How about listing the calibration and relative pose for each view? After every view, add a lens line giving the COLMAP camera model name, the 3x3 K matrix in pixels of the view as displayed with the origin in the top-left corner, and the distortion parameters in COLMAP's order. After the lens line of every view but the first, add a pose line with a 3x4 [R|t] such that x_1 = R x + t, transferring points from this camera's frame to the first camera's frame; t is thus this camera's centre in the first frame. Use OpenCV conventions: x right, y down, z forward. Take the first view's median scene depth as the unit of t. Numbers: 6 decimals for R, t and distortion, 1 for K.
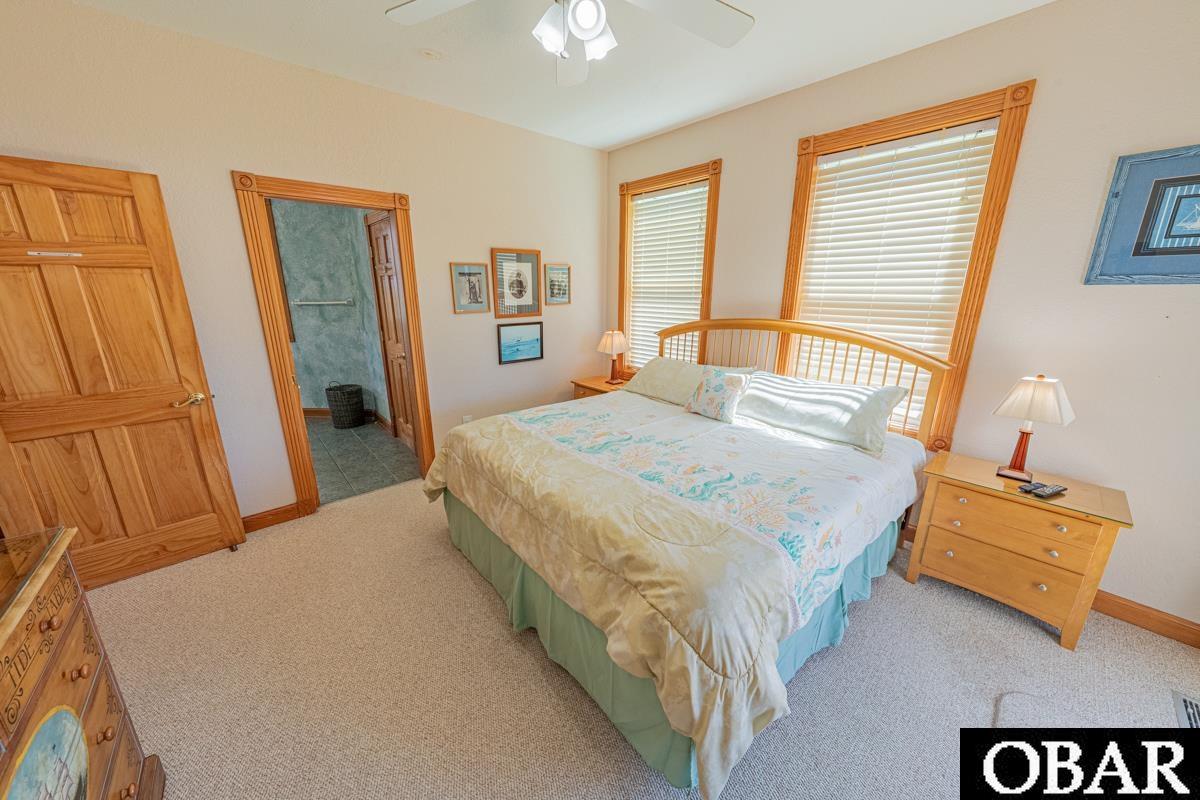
lens RADIAL K [[412.0, 0, 595.9], [0, 412.0, 396.0], [0, 0, 1]] dist [-0.000211, -0.000219]
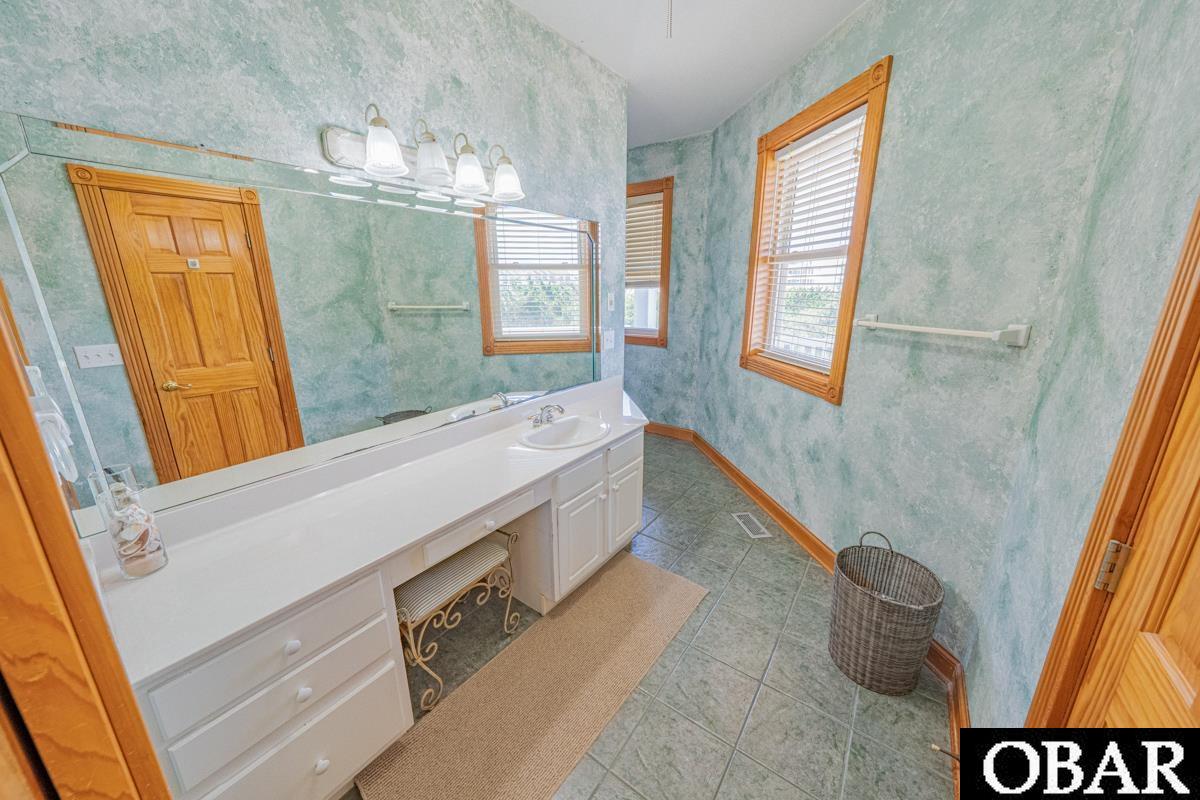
lens RADIAL K [[412.0, 0, 595.9], [0, 412.0, 396.0], [0, 0, 1]] dist [-0.000211, -0.000219]
pose [[0.188526, 0.242215, -0.951730, -0.364561], [-0.242154, 0.950650, 0.193973, -0.172307], [0.951745, 0.193896, 0.237876, 0.657833]]
